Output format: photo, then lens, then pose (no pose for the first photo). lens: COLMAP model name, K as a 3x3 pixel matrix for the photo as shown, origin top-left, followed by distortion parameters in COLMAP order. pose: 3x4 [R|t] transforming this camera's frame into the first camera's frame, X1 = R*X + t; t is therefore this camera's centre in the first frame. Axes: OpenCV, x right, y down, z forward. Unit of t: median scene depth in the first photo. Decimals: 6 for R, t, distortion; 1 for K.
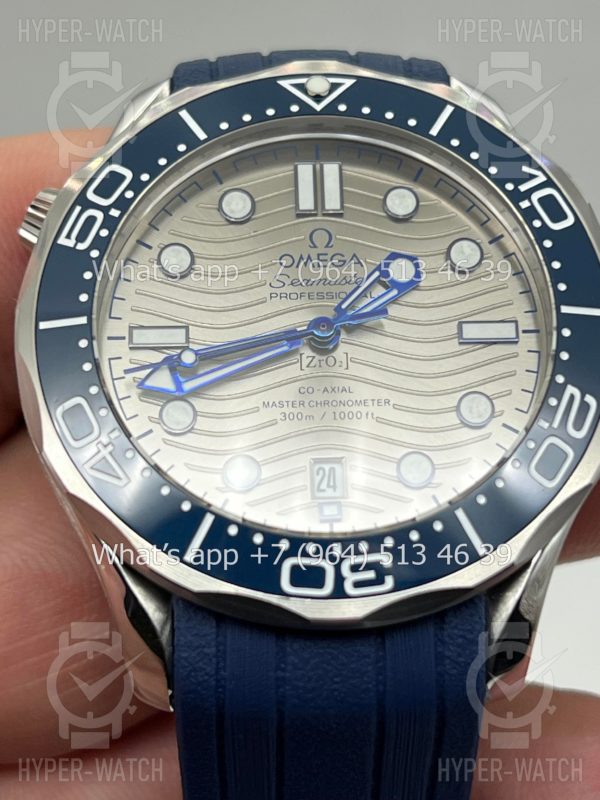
lens RADIAL K [[1929.9, 0, 300.0], [0, 1929.9, 400.0], [0, 0, 1]] dist [0.300444, -0.434226]
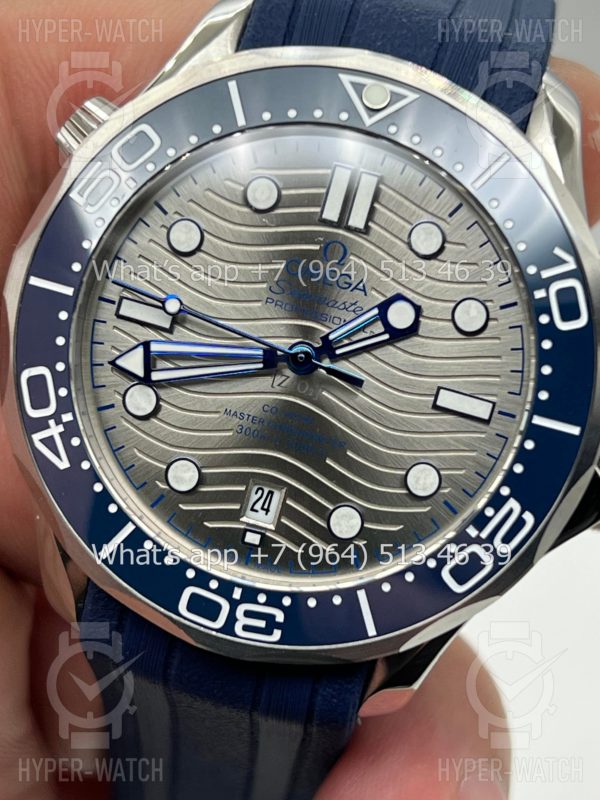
lens RADIAL K [[1929.9, 0, 300.0], [0, 1929.9, 400.0], [0, 0, 1]] dist [0.300444, -0.434226]
pose [[0.947245, 0.304248, -0.100792, 0.117223], [-0.236067, 0.874996, 0.422676, -0.435234], [0.216791, -0.376584, 0.900659, 0.096580]]
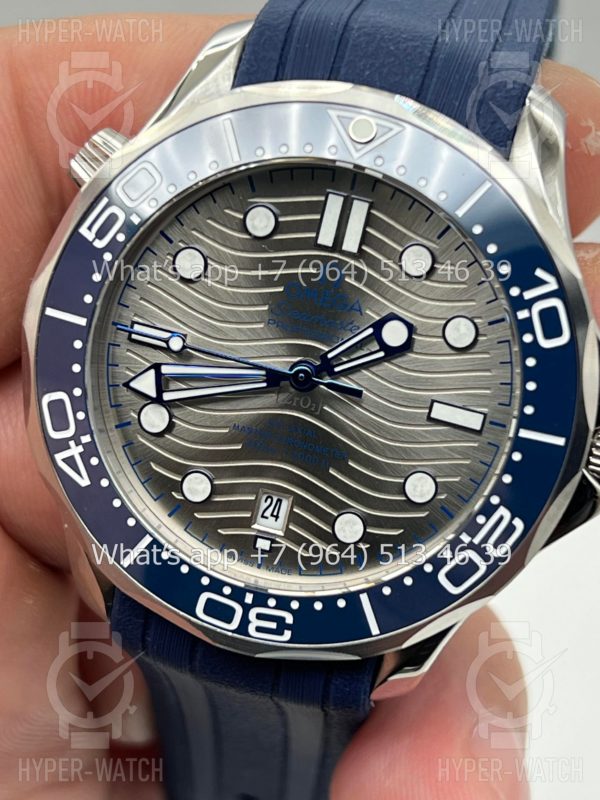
lens RADIAL K [[1929.9, 0, 300.0], [0, 1929.9, 400.0], [0, 0, 1]] dist [0.300444, -0.434226]
pose [[0.949210, 0.285114, -0.133078, 0.153956], [-0.180769, 0.840343, 0.511025, -0.561958], [0.257532, -0.461014, 0.849202, 0.097756]]
